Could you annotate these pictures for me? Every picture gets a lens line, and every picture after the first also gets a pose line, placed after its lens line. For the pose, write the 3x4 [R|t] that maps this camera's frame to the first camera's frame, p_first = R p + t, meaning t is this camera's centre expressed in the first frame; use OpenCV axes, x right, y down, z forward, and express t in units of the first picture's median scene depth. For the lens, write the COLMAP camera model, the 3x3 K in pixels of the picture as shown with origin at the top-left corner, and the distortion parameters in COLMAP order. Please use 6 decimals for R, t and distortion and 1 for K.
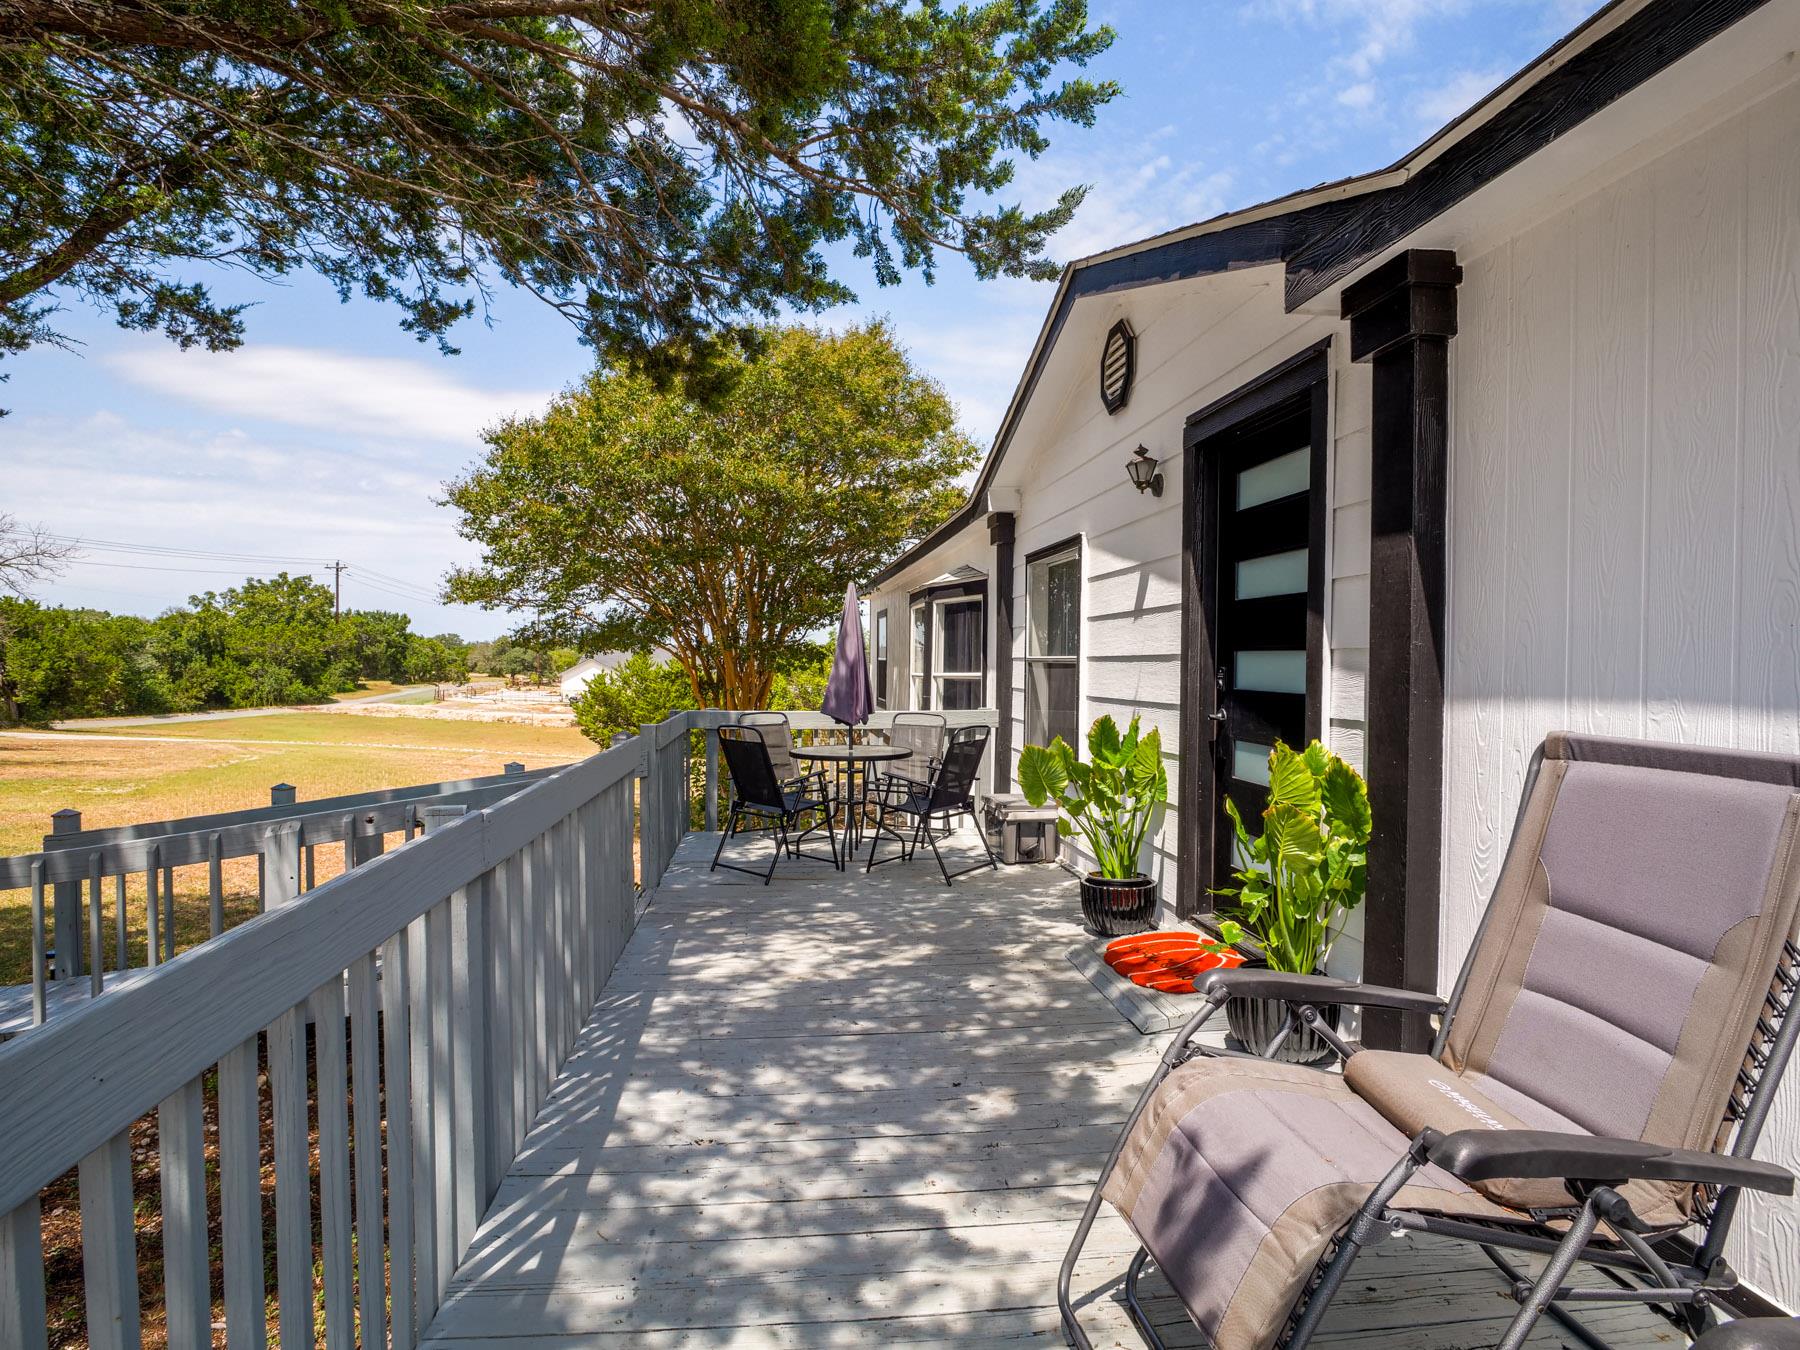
lens RADIAL K [[992.9, 0, 900.0], [0, 992.9, 675.0], [0, 0, 1]] dist [-0.013427, 0.002878]
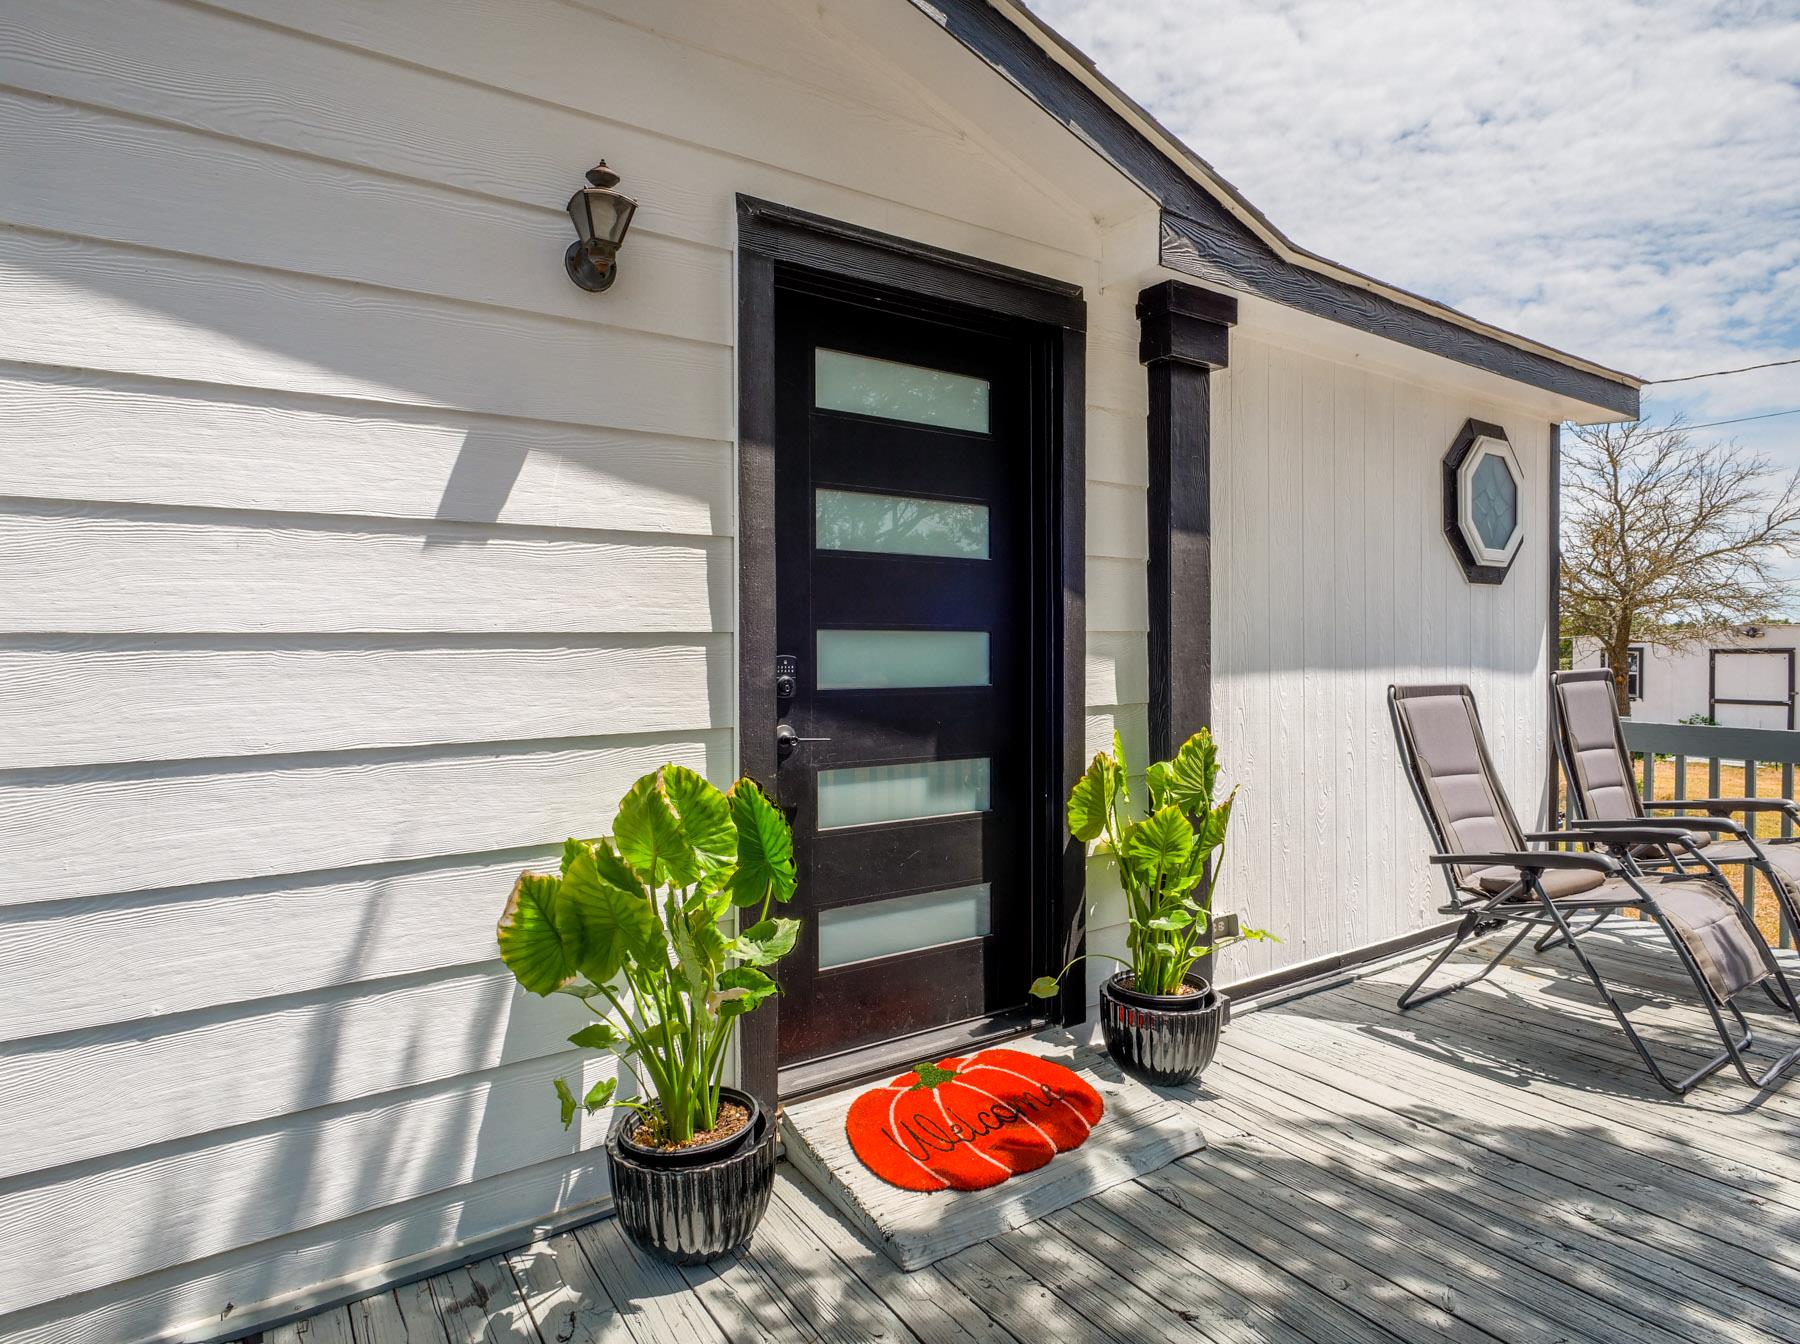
lens RADIAL K [[992.9, 0, 900.0], [0, 992.9, 672.0], [0, 0, 1]] dist [-0.013427, 0.002878]
pose [[-0.449613, -0.029442, 0.892738, -0.260509], [0.013753, 0.999110, 0.039877, -0.023324], [-0.893118, 0.030207, -0.448807, 1.297526]]
